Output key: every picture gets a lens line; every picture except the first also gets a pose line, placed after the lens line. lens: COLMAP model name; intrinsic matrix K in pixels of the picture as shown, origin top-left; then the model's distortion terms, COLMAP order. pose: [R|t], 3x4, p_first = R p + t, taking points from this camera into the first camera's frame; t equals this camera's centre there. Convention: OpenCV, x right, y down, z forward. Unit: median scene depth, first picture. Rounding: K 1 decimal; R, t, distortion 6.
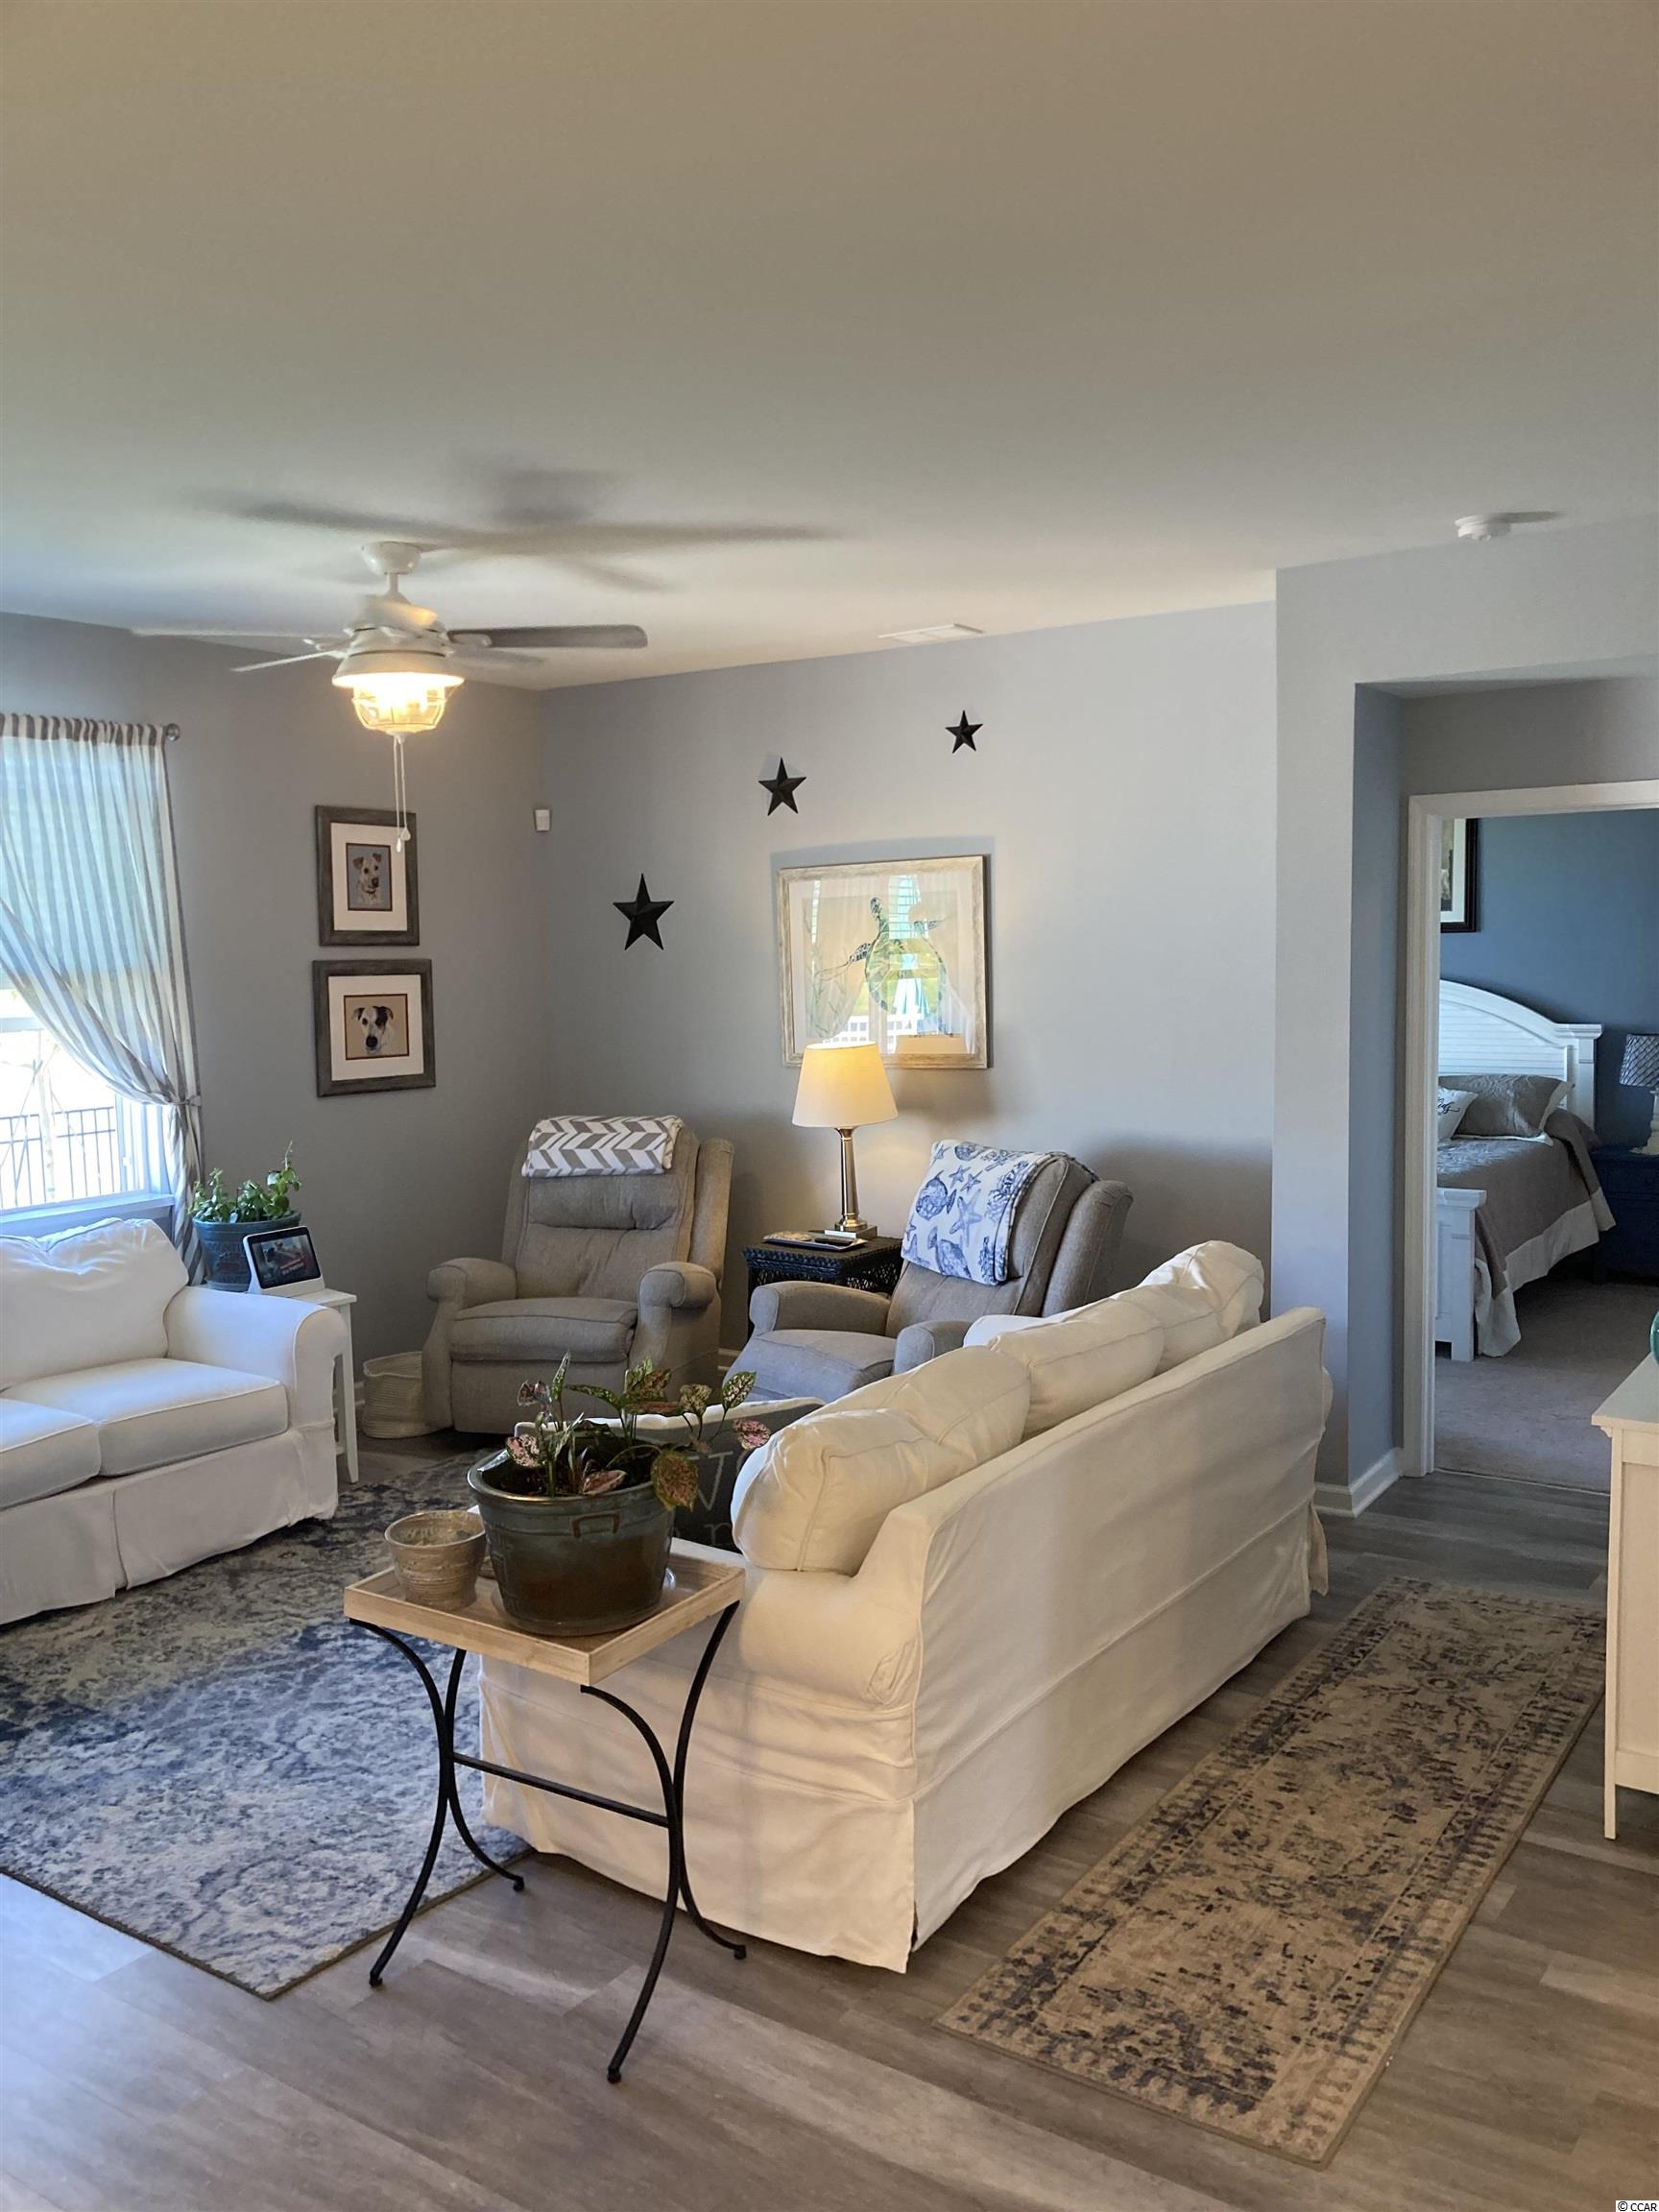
lens RADIAL K [[1831.8, 0, 815.8], [0, 1831.8, 1114.9], [0, 0, 1]] dist [0.027468, -0.023995]
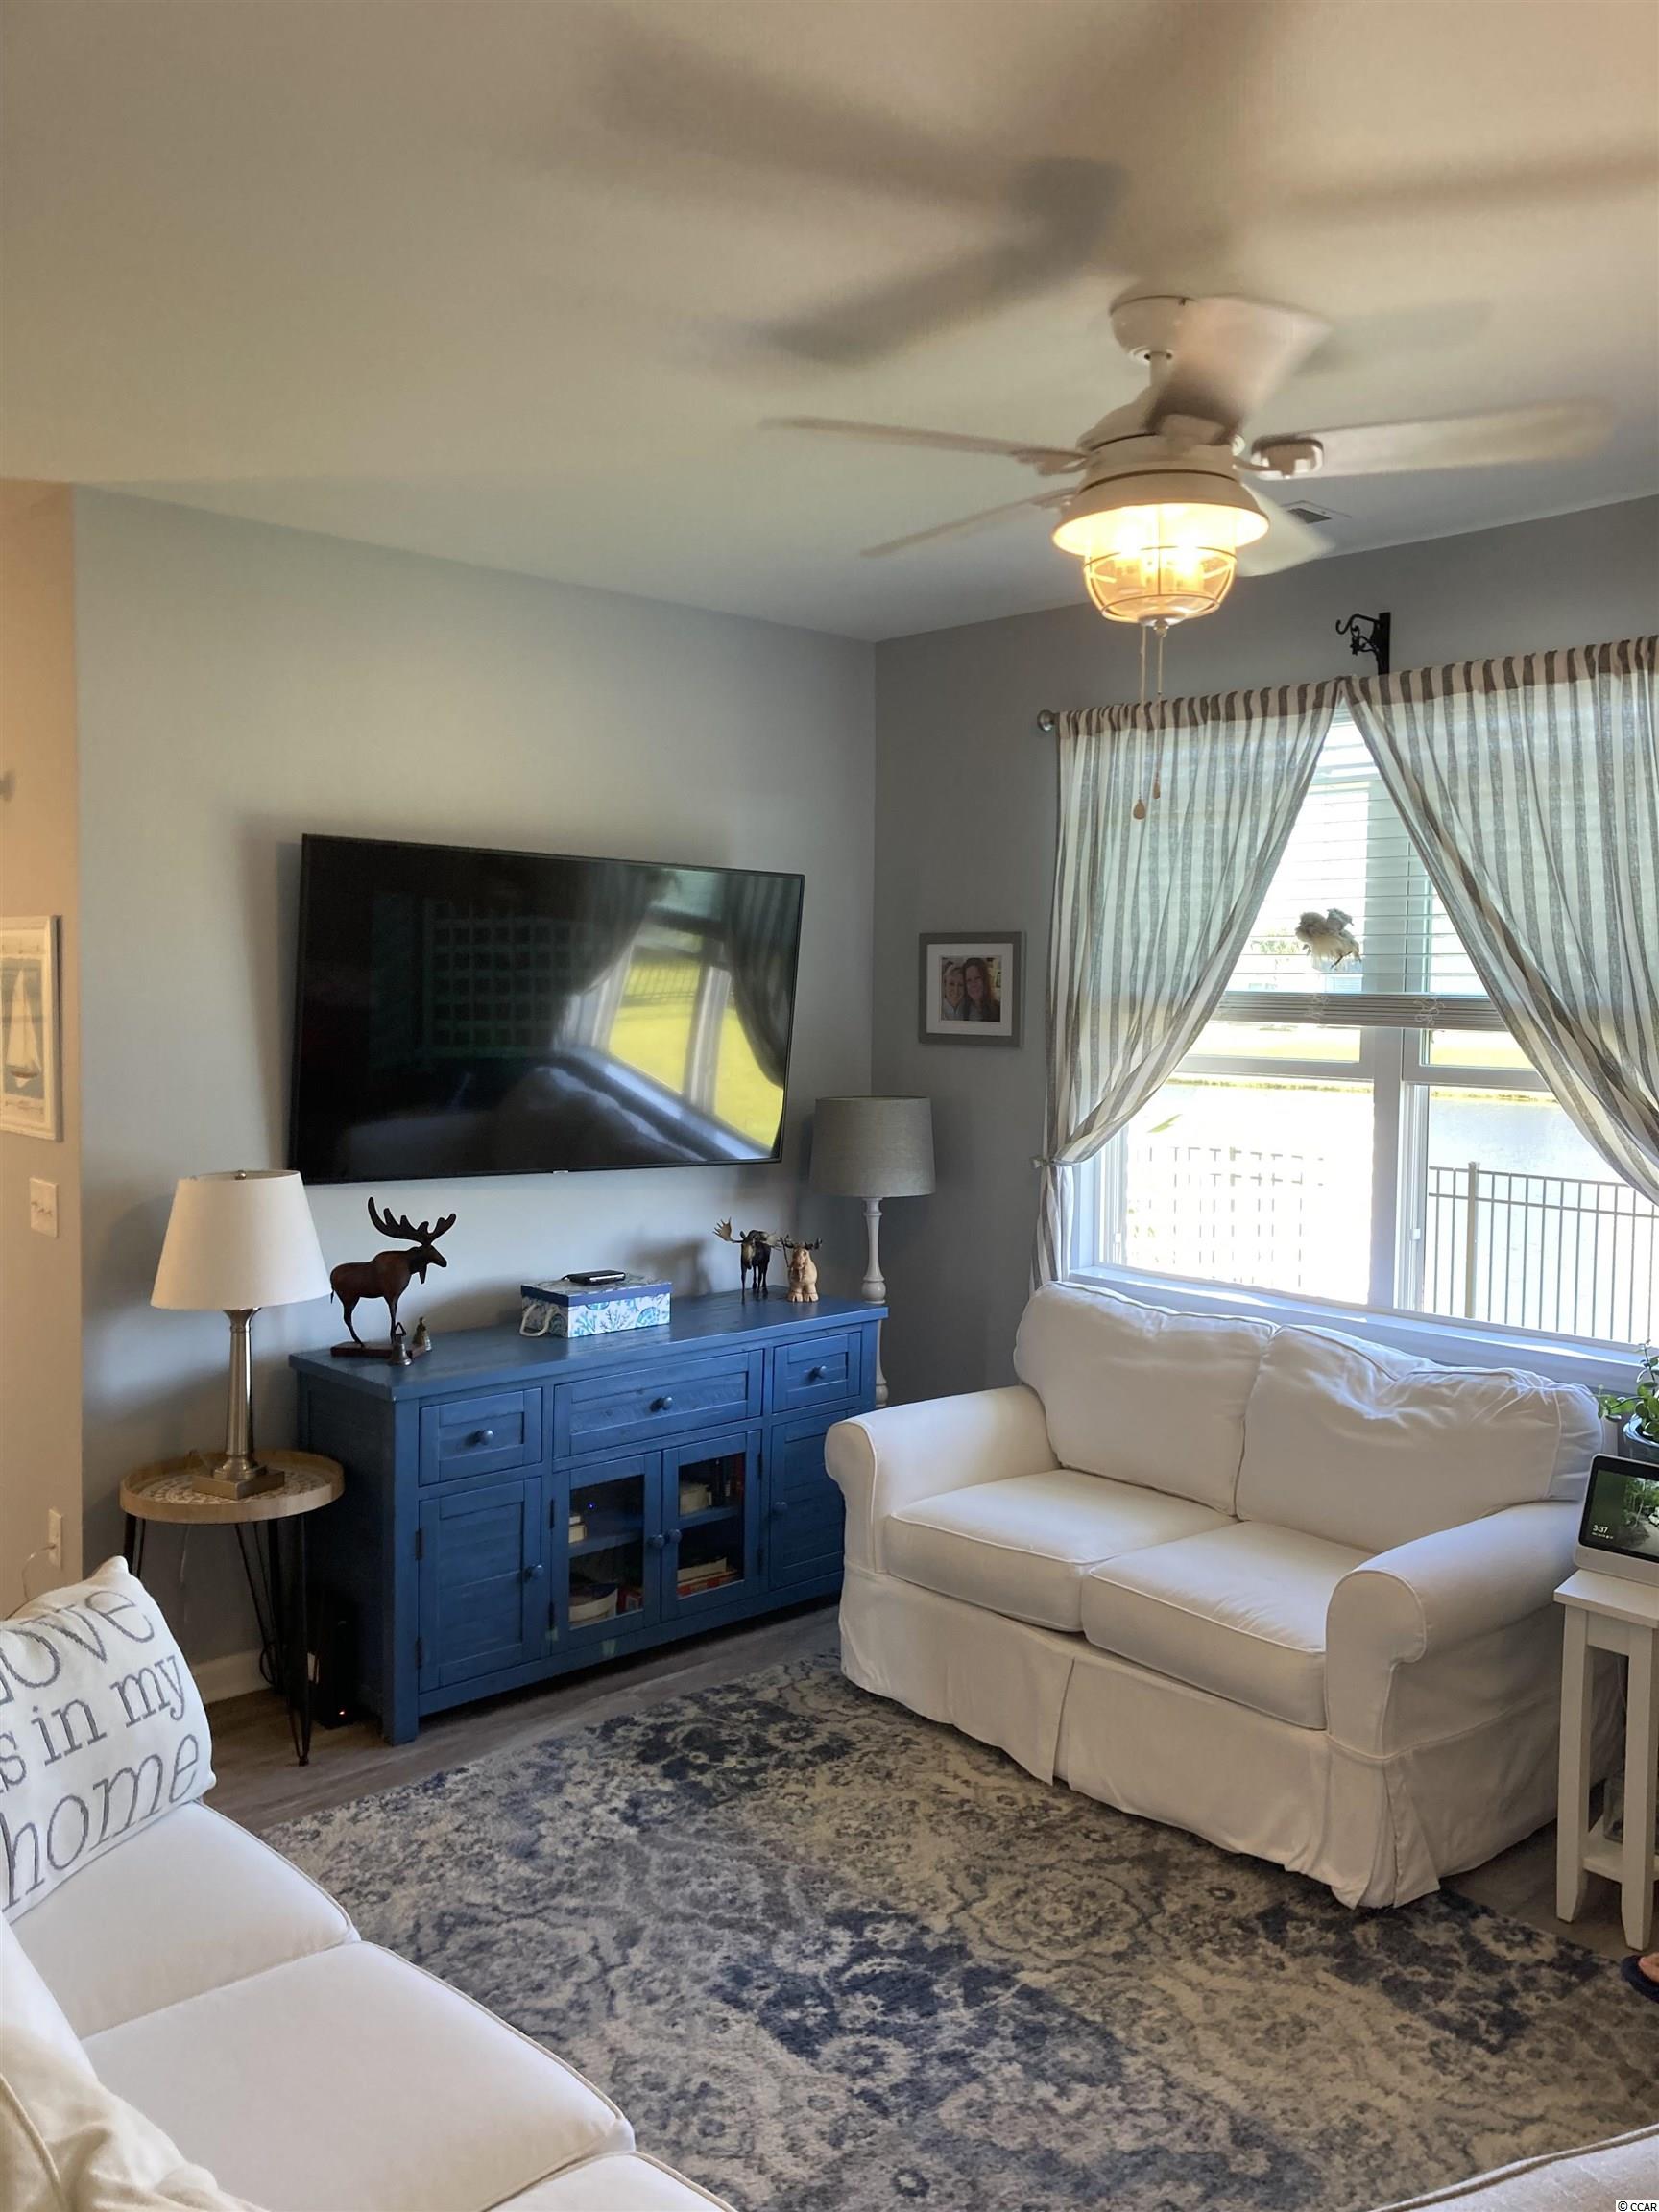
lens RADIAL K [[1831.8, 0, 825.0], [0, 1831.8, 1071.6], [0, 0, 1]] dist [0.027468, -0.023995]
pose [[-0.208104, 0.070850, -0.975537, 0.425108], [-0.098551, 0.990779, 0.092980, -0.117601], [0.973129, 0.115489, -0.199203, 1.101021]]
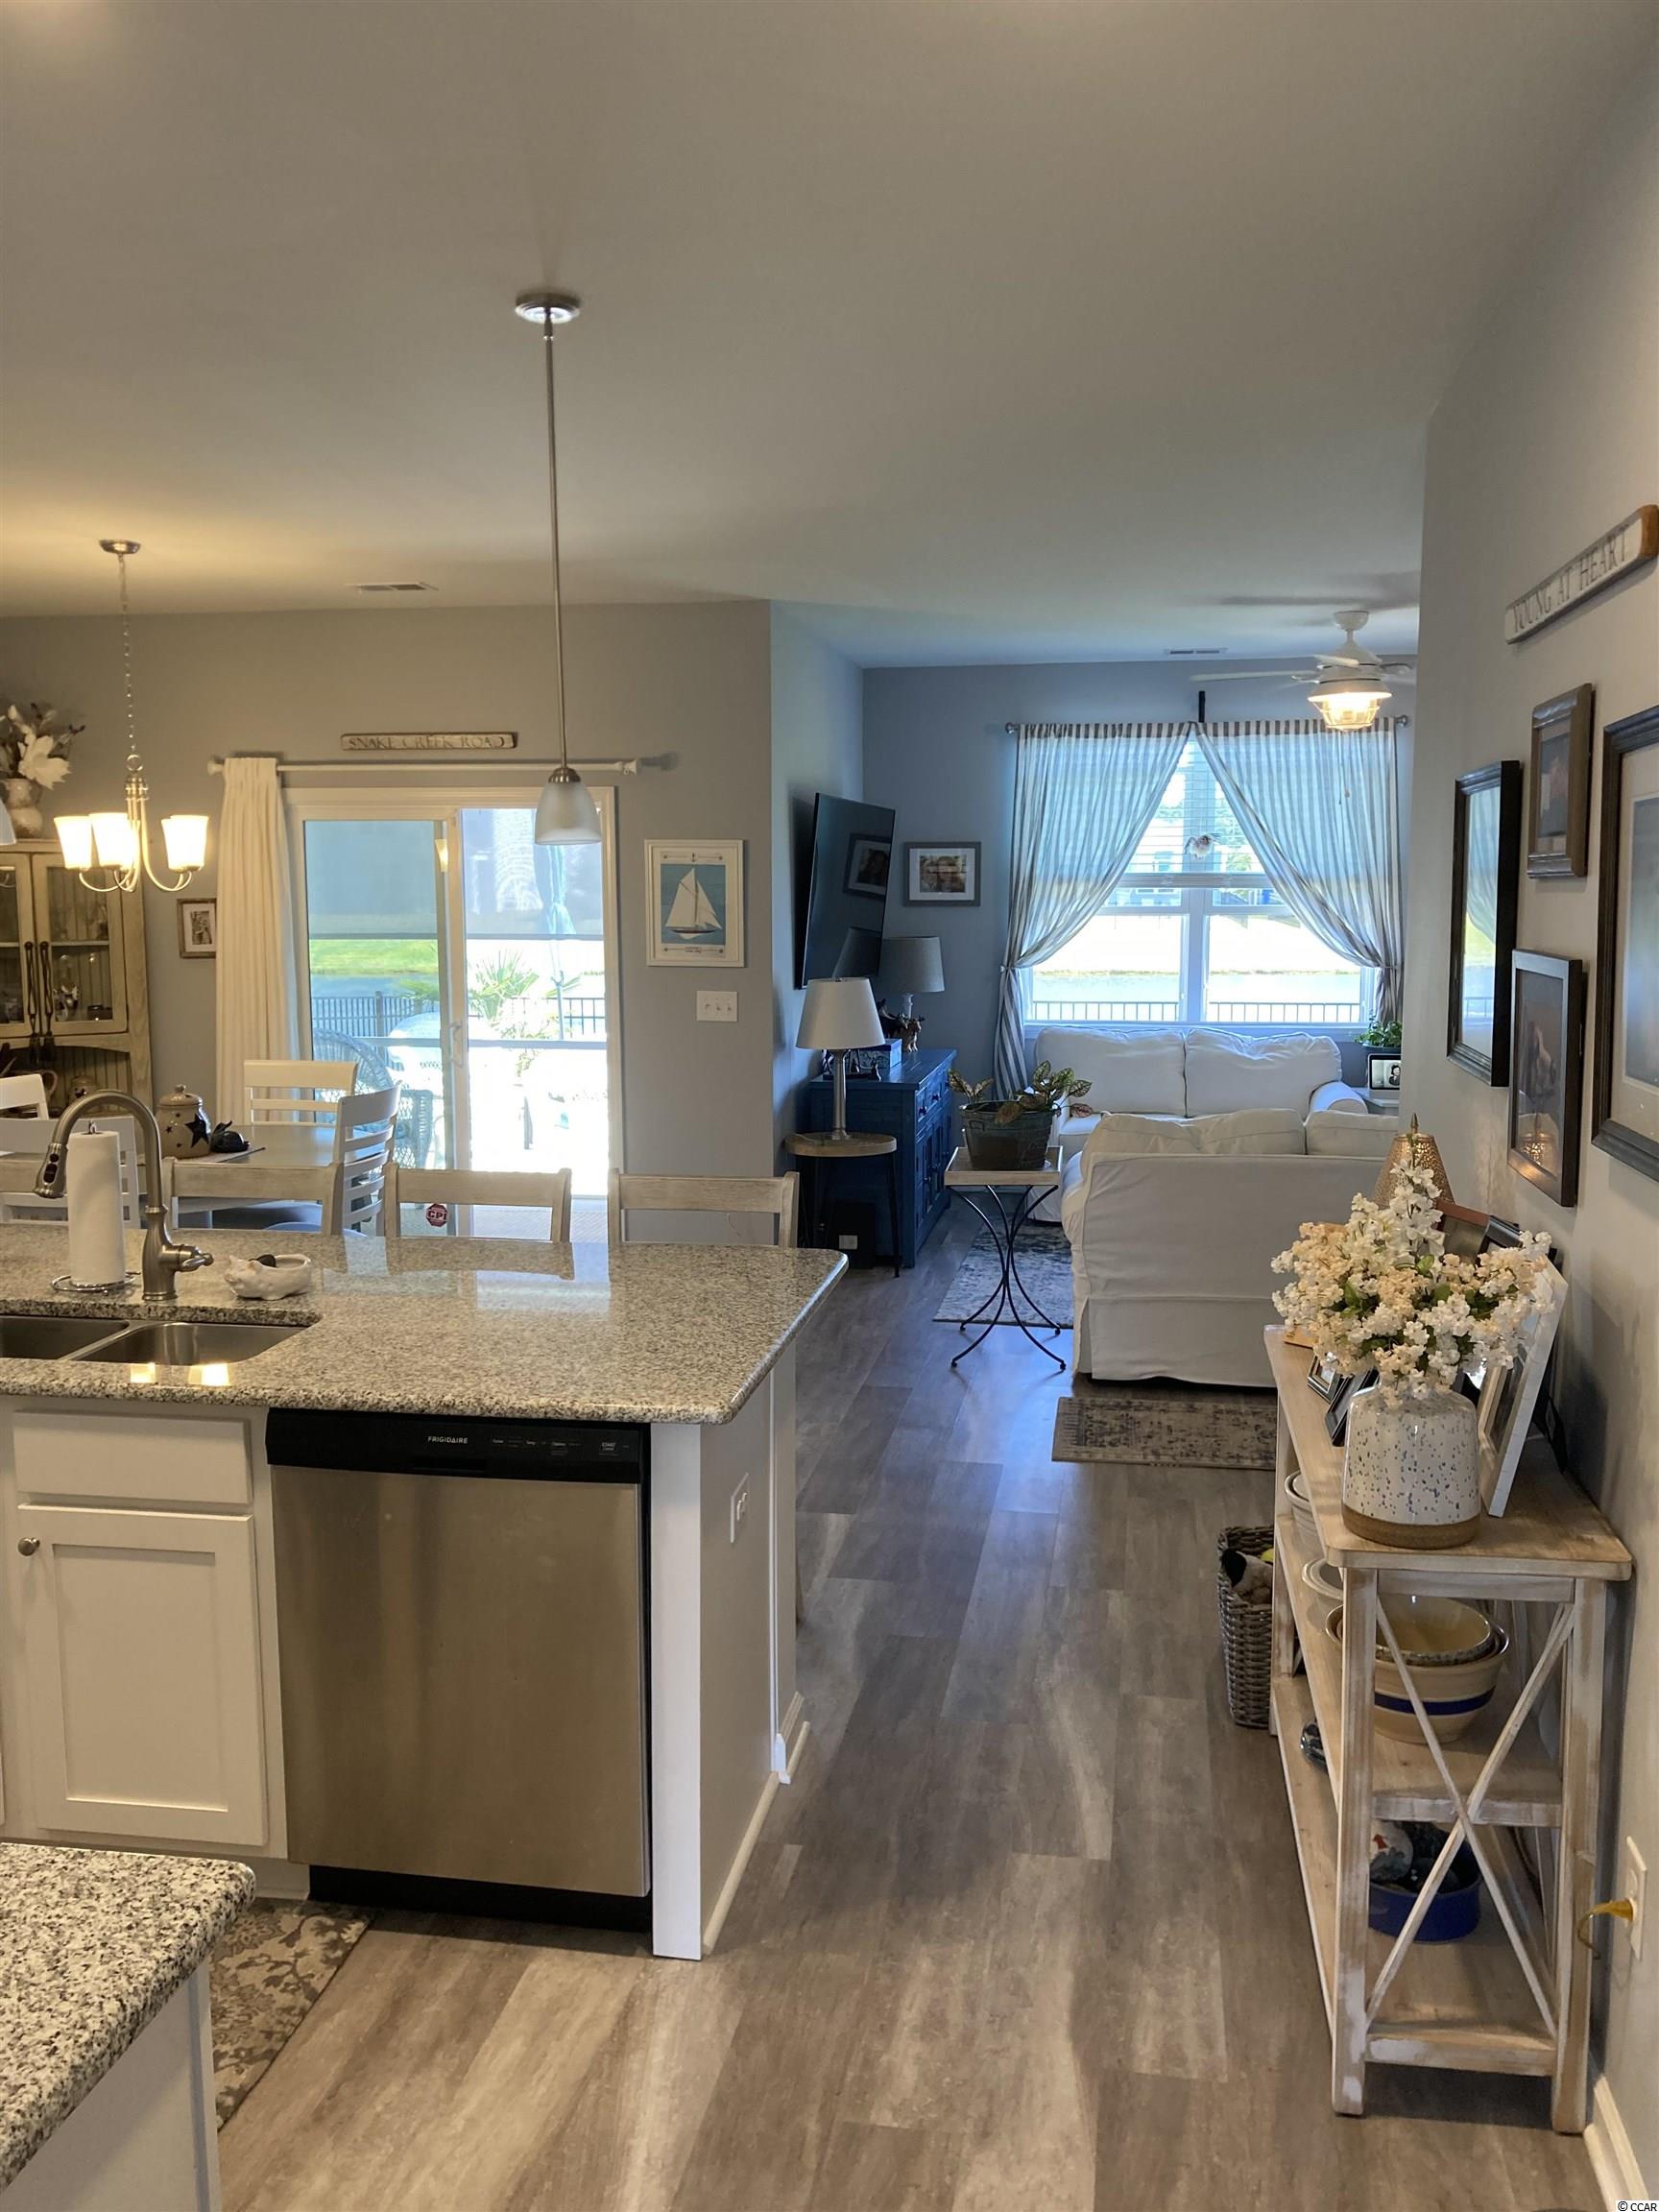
lens RADIAL K [[1831.8, 0, 847.7], [0, 1831.8, 1117.4], [0, 0, 1]] dist [0.027468, -0.023995]
pose [[0.427492, 0.137476, -0.893505, 1.130868], [-0.093585, 0.989789, 0.107516, -0.007551], [0.899162, 0.037656, 0.435993, -0.072863]]
